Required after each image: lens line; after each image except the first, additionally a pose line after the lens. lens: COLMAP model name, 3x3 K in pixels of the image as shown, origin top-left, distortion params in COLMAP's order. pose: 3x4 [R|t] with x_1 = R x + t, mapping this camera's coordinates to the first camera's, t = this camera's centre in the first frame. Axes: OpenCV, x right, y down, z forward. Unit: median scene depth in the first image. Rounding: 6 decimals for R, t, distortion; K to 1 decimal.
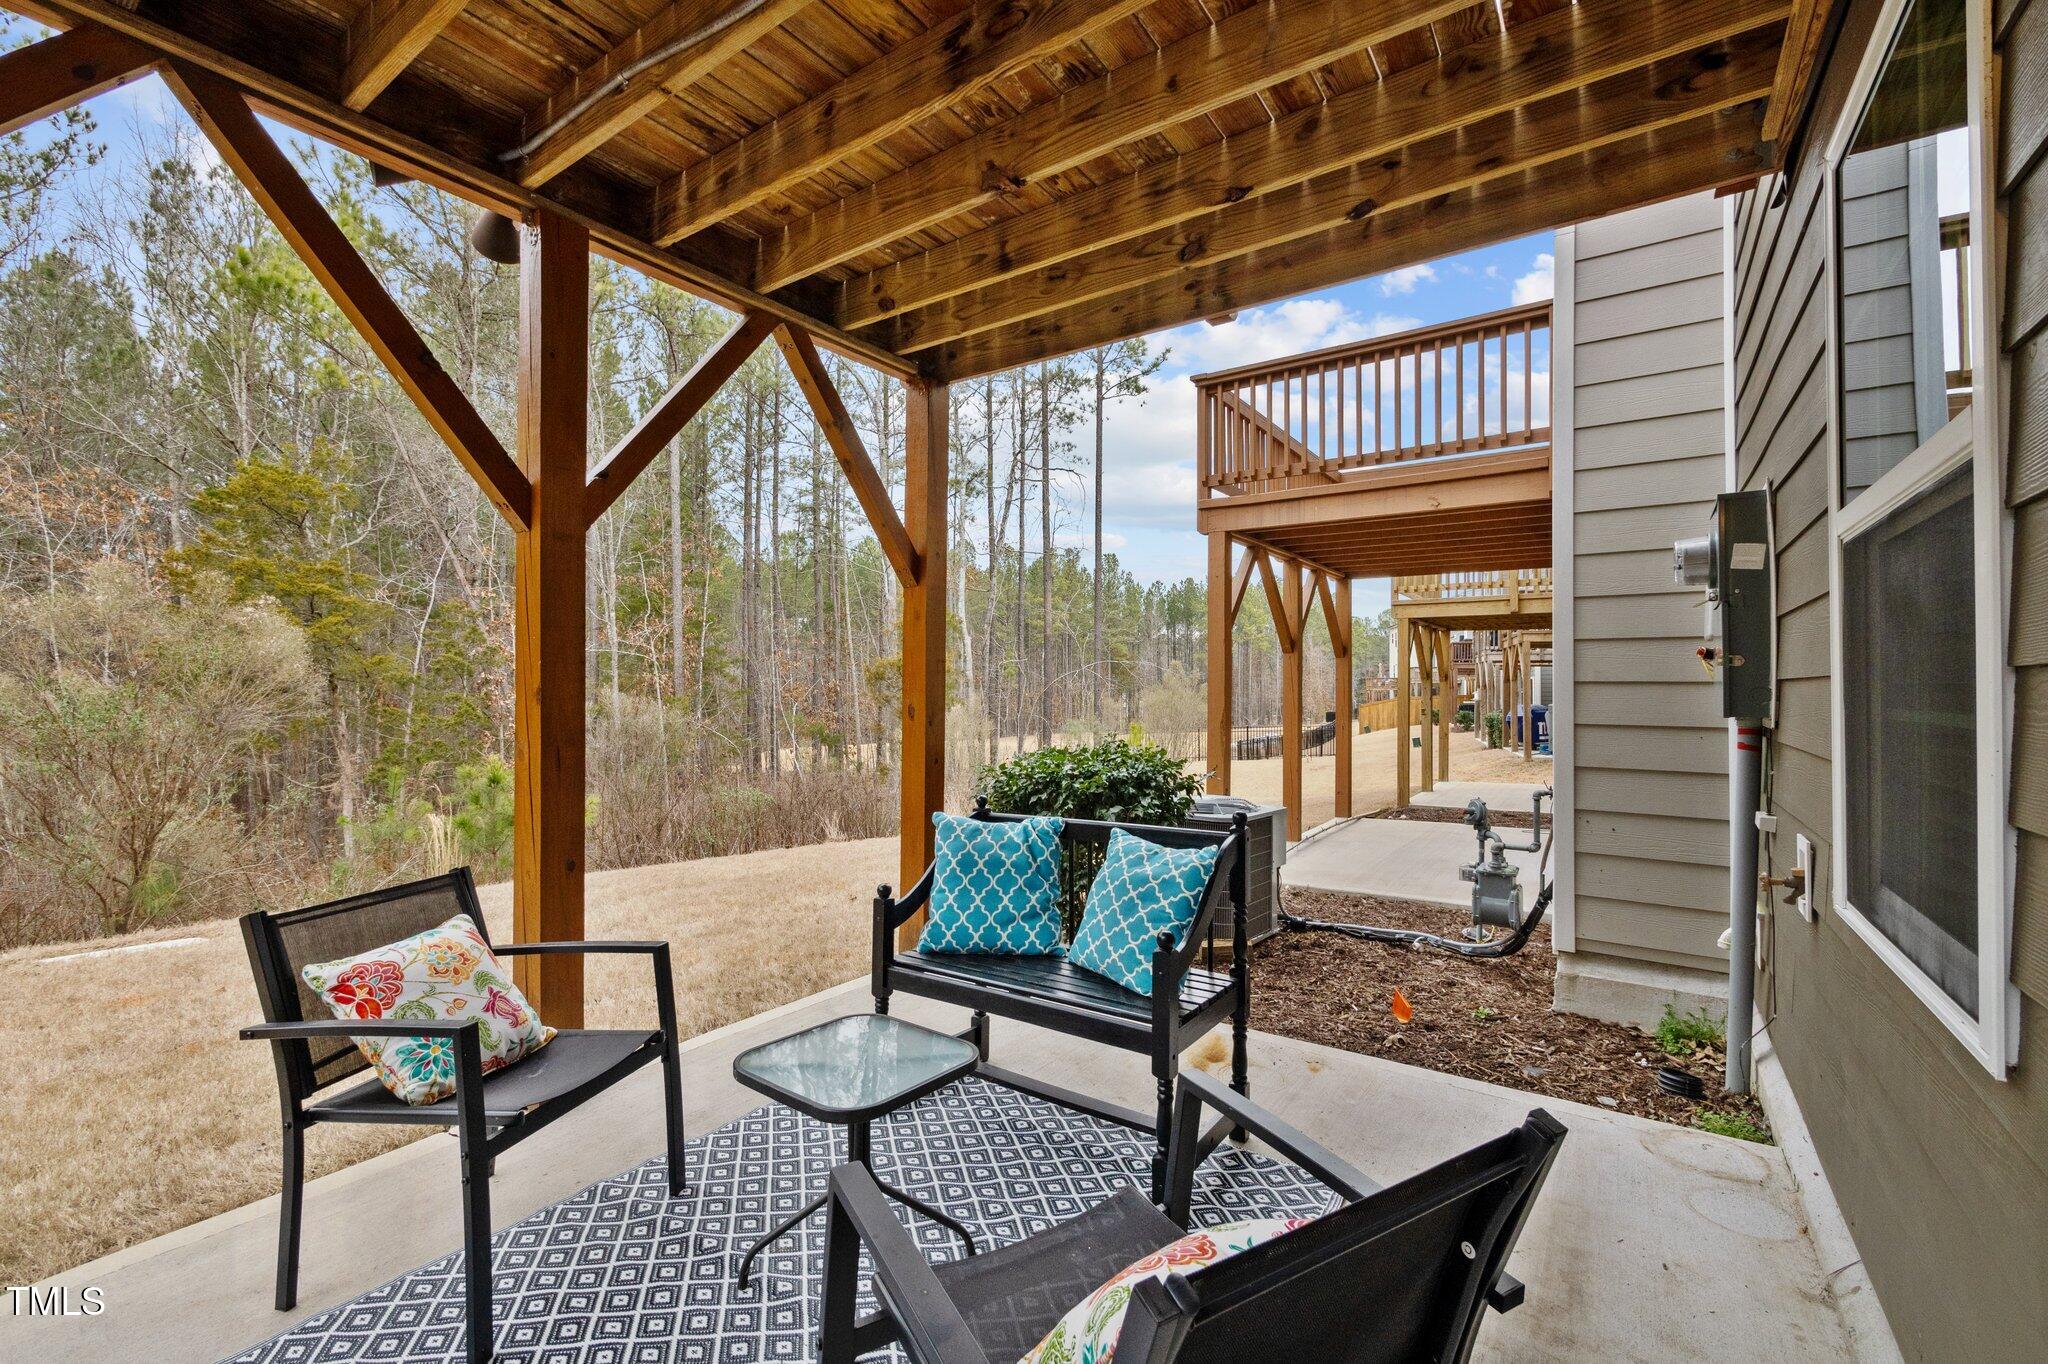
lens RADIAL K [[854.1, 0, 1016.4], [0, 854.1, 681.6], [0, 0, 1]] dist [-0.002492, 0.000053]
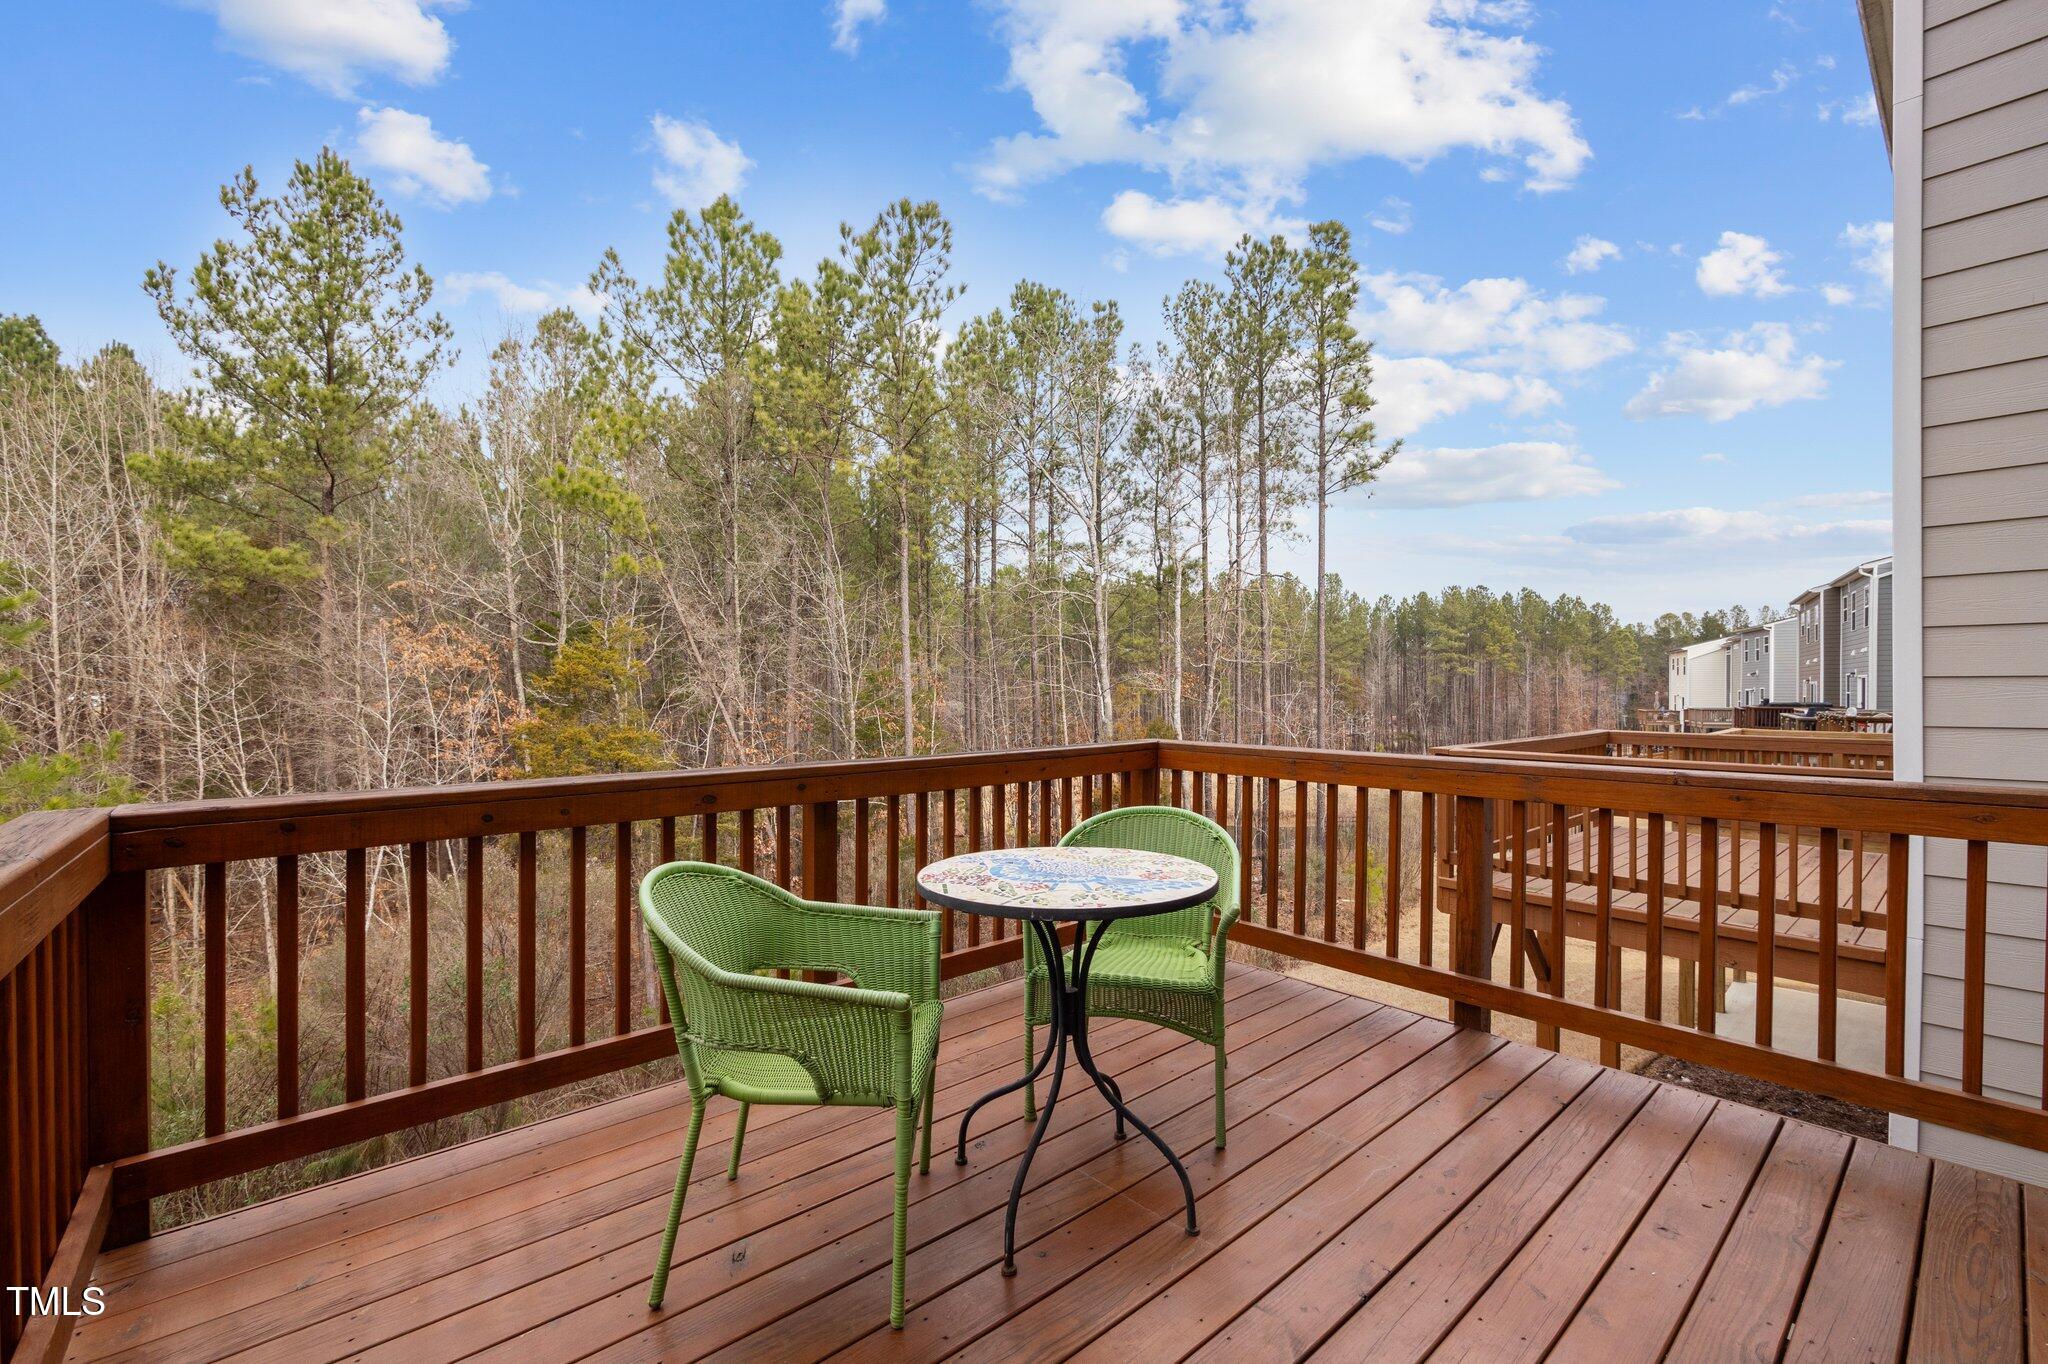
lens RADIAL K [[854.1, 0, 1033.2], [0, 854.1, 688.4], [0, 0, 1]] dist [-0.002492, 0.000053]
pose [[0.974057, -0.005524, -0.226237, -0.001747], [0.008393, 0.999896, 0.011722, -0.110765], [0.226149, -0.013316, 0.974002, -0.004380]]
